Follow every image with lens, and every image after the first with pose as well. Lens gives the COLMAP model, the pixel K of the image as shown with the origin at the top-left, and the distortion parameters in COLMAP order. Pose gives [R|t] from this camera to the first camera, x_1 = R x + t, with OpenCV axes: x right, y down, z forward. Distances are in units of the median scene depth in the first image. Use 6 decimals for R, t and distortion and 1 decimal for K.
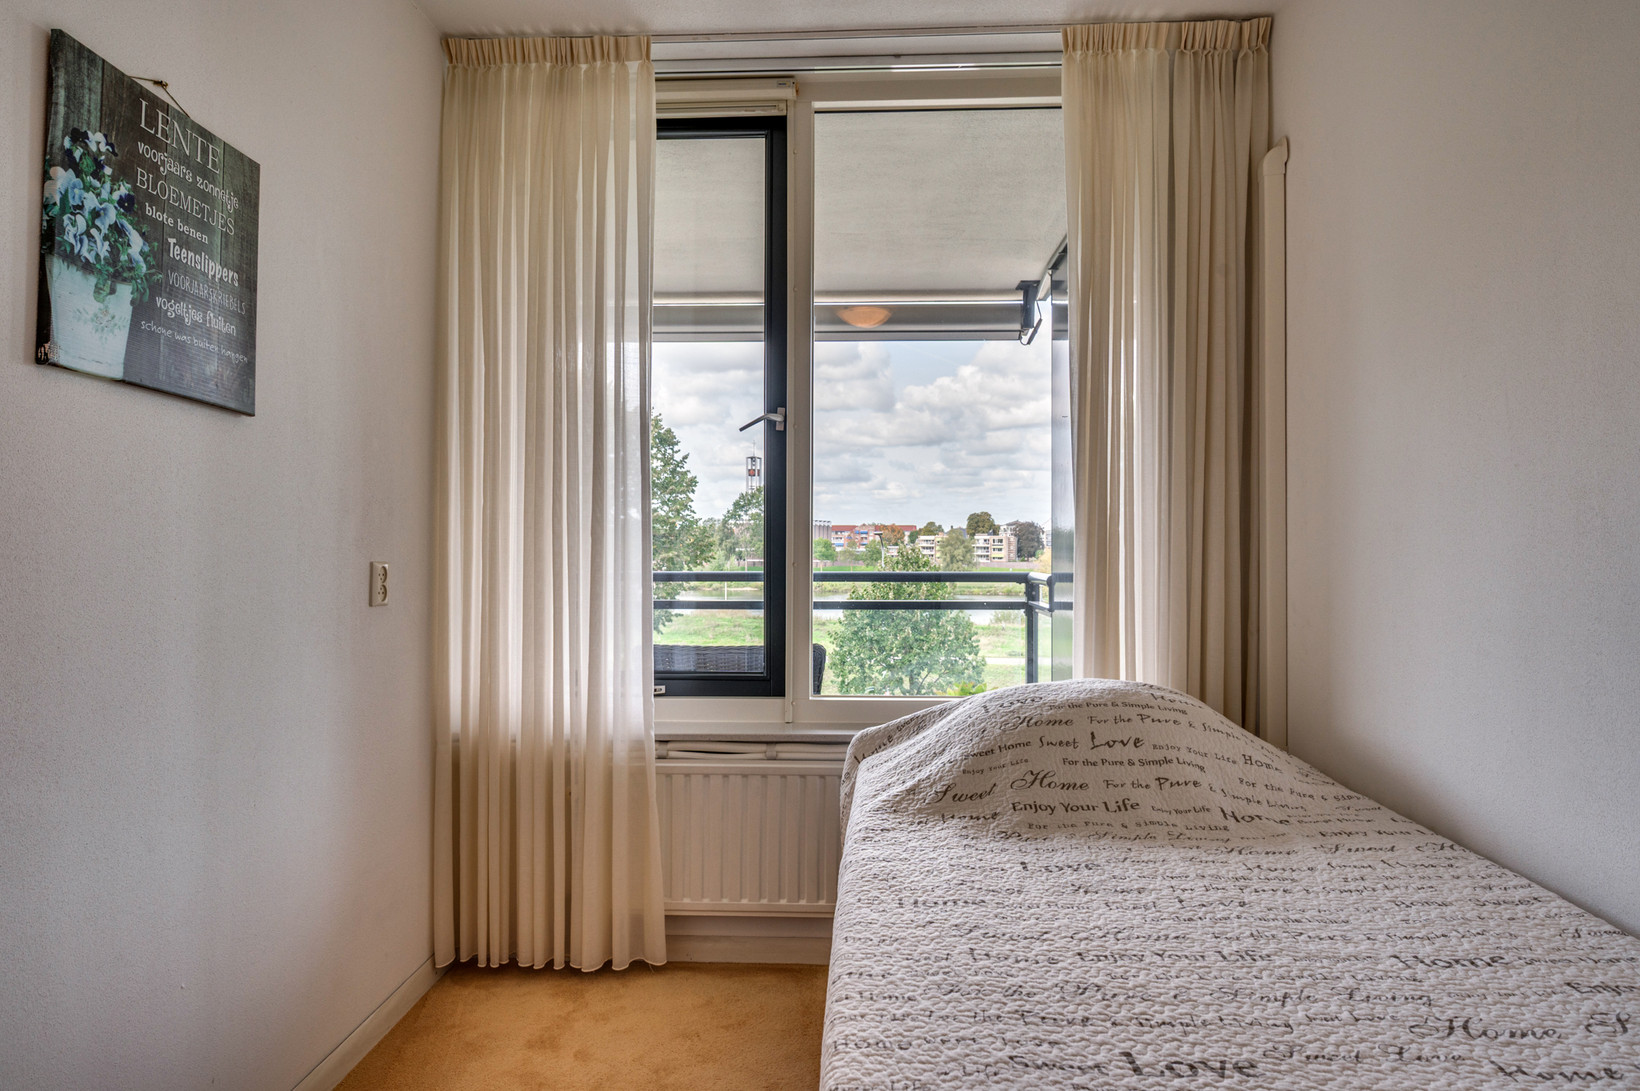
lens RADIAL K [[1014.8, 0, 822.9], [0, 1014.8, 533.8], [0, 0, 1]] dist [0.003596, 0.002090]
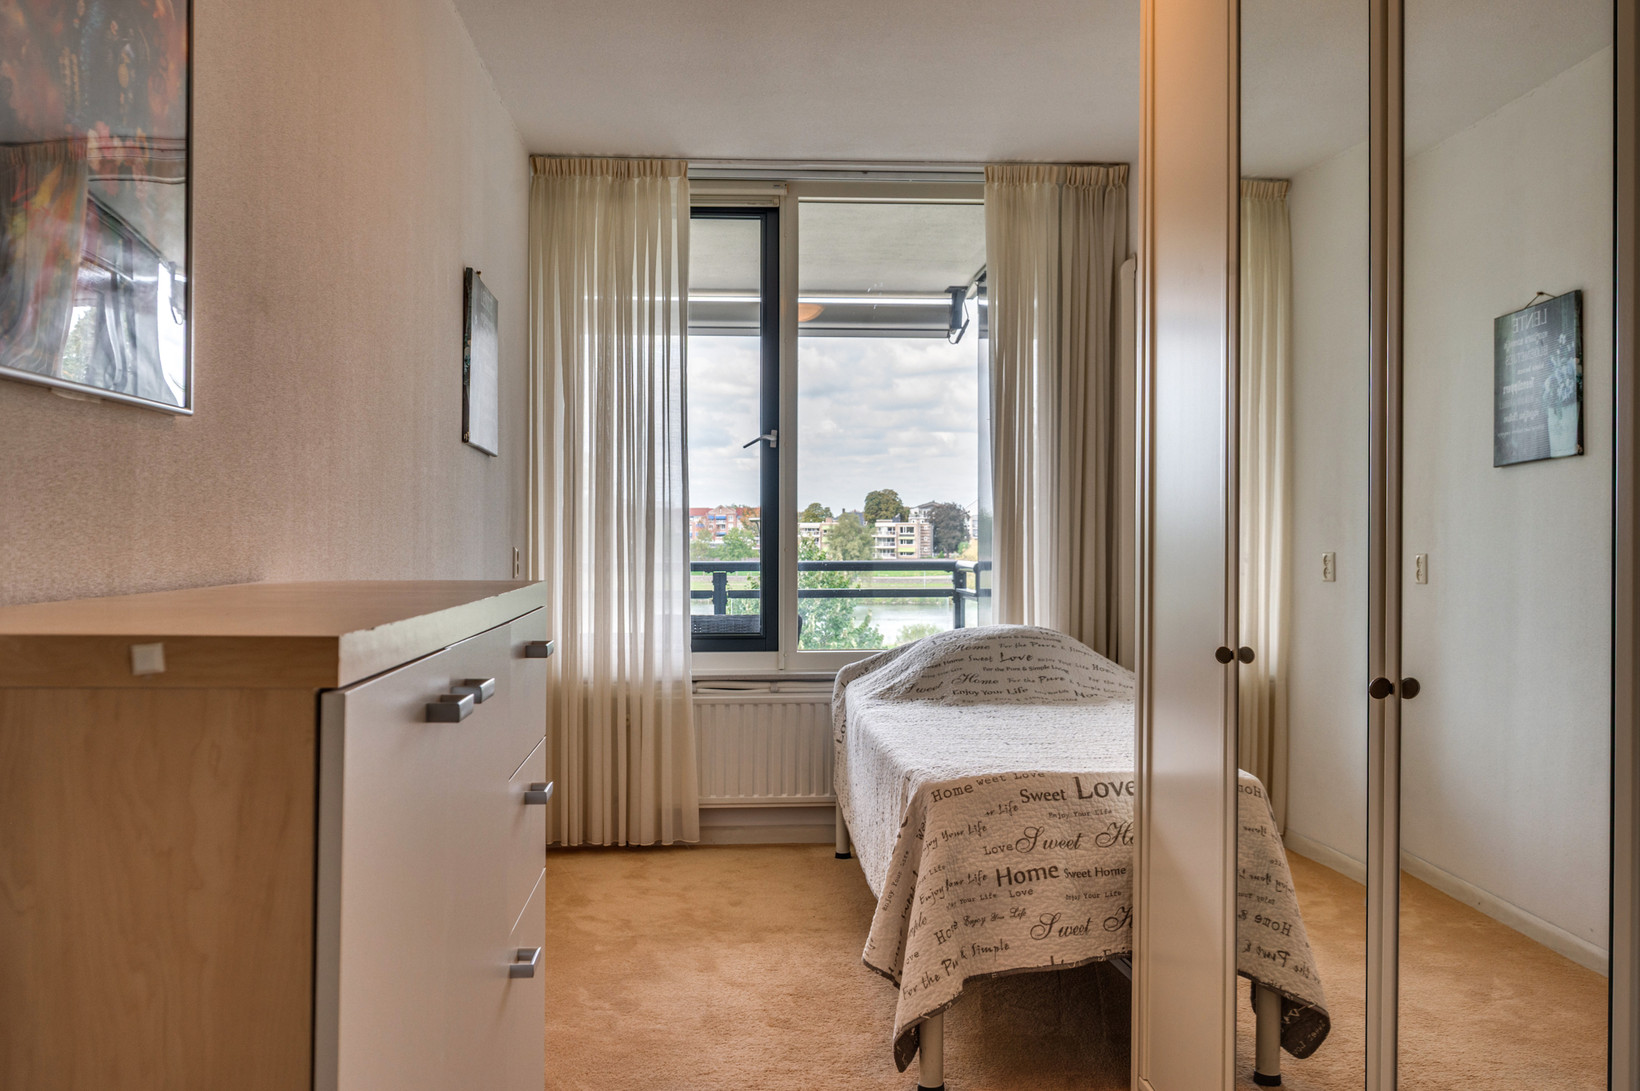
lens RADIAL K [[1496.5, 0, 820.0], [0, 1496.5, 545.5], [0, 0, 1]] dist [0.013408, 0.000248]
pose [[0.993415, -0.002808, 0.114538, -0.222930], [0.000787, 0.999843, 0.017685, -0.010727], [-0.114570, -0.017478, 0.993261, -1.010899]]
